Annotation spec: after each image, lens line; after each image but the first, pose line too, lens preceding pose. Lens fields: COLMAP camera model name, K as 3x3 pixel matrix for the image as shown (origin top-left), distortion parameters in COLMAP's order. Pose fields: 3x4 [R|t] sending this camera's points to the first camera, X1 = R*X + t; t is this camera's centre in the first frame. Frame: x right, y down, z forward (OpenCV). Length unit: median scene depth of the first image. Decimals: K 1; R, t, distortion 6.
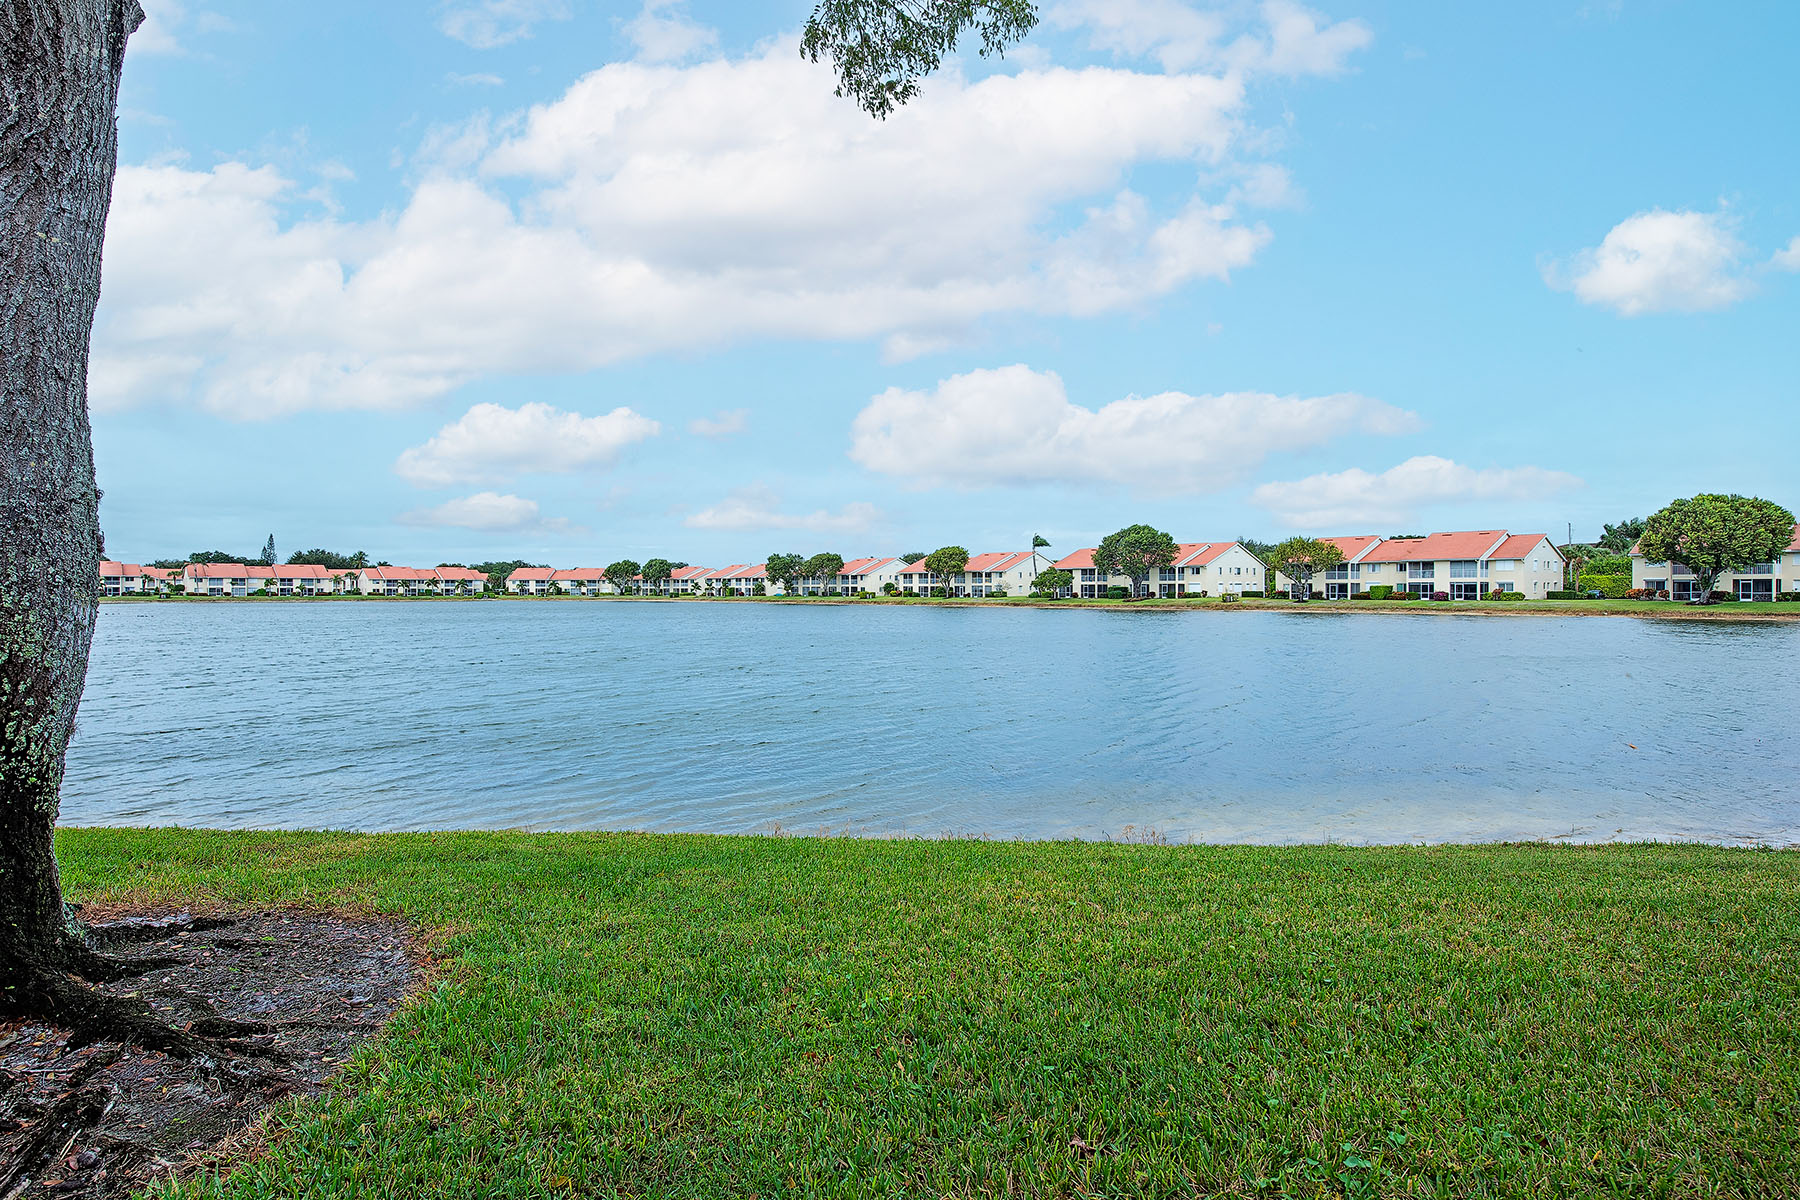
lens RADIAL K [[1043.4, 0, 889.7], [0, 1043.4, 595.2], [0, 0, 1]] dist [0.004267, 0.000165]
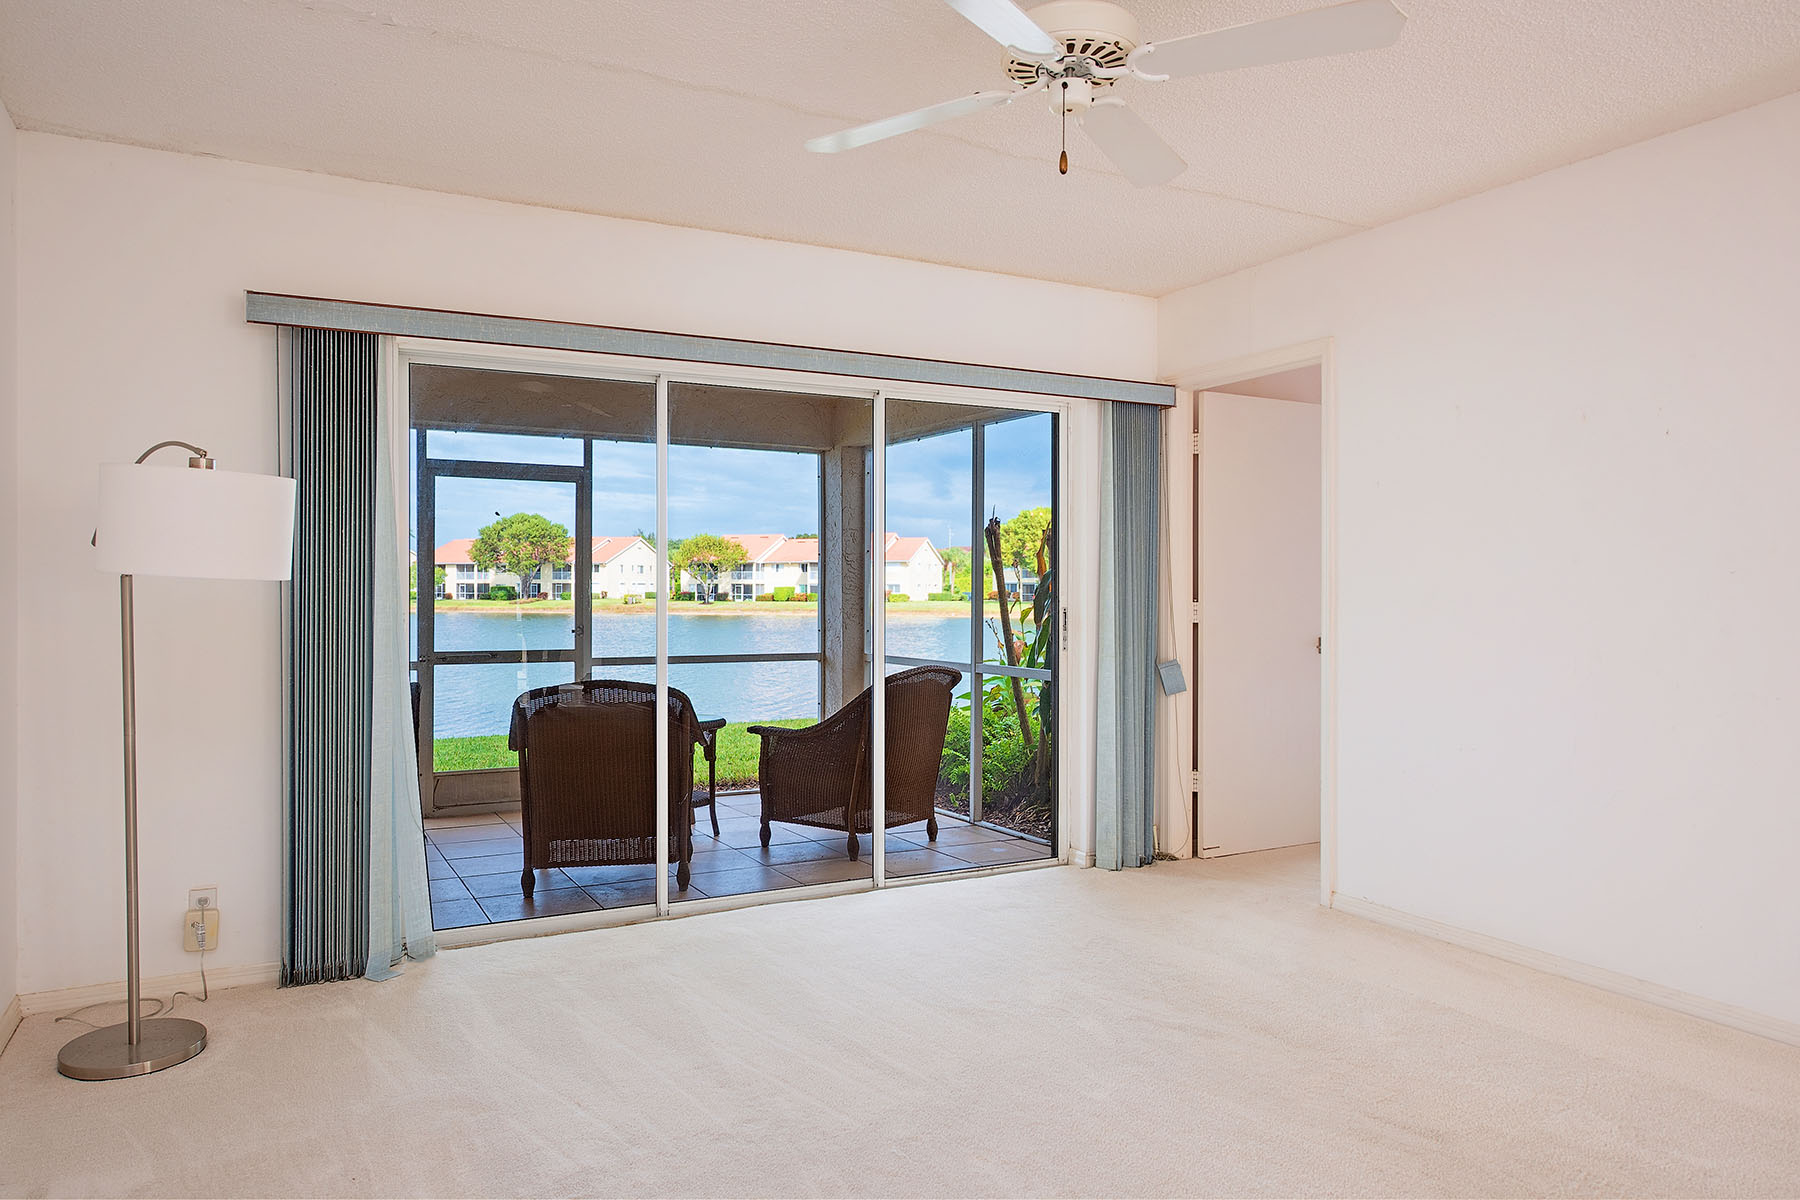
lens RADIAL K [[1203.8, 0, 907.7], [0, 1203.8, 603.6], [0, 0, 1]] dist [0.019174, -0.003449]
pose [[0.858115, -0.000170, 0.513458, -0.001826], [-0.003051, 0.999981, 0.005429, 0.000066], [-0.513449, -0.006225, 0.858098, -0.007050]]
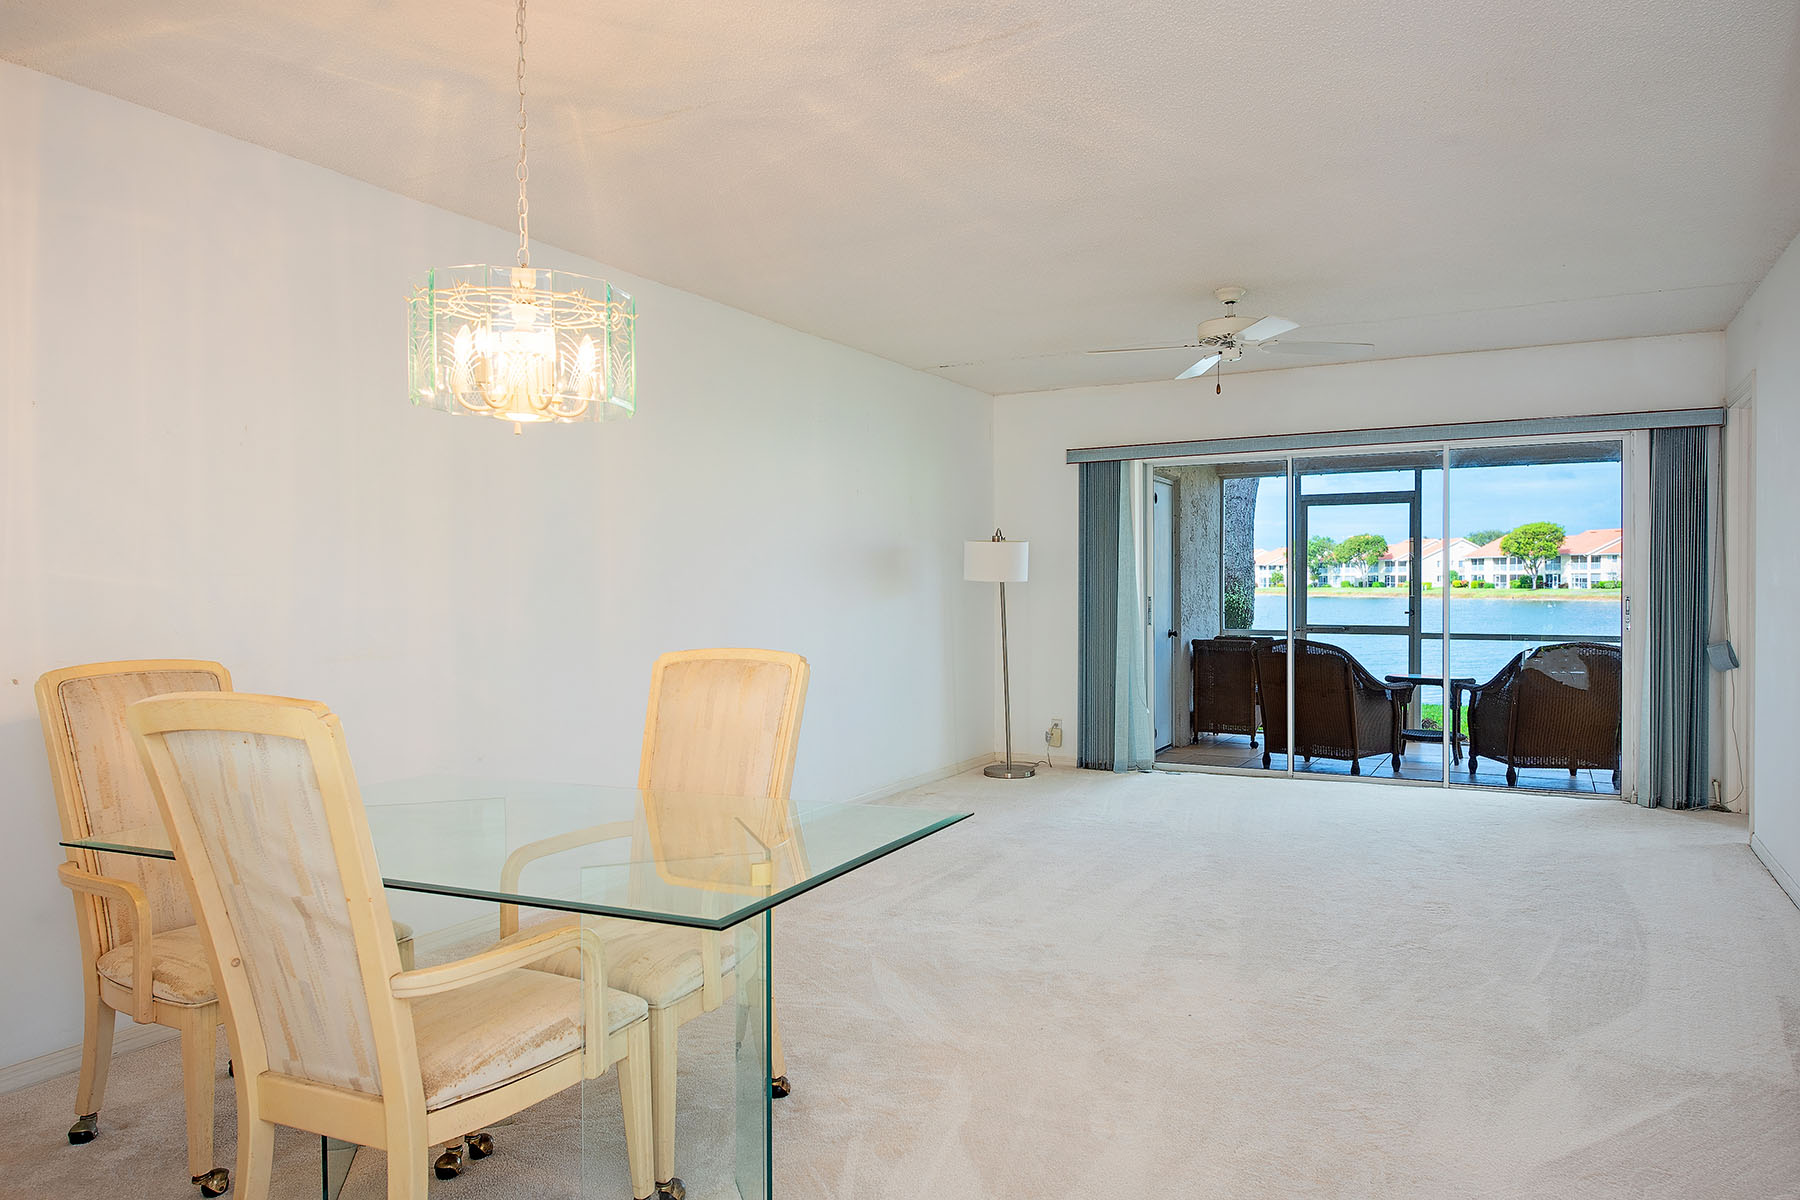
lens RADIAL K [[1203.8, 0, 900.5], [0, 1203.8, 596.0], [0, 0, 1]] dist [0.019174, -0.003449]
pose [[0.904416, 0.002053, -0.426648, 0.168102], [0.001611, 0.999965, 0.008228, -0.000691], [0.426650, -0.008129, 0.904380, -0.242023]]
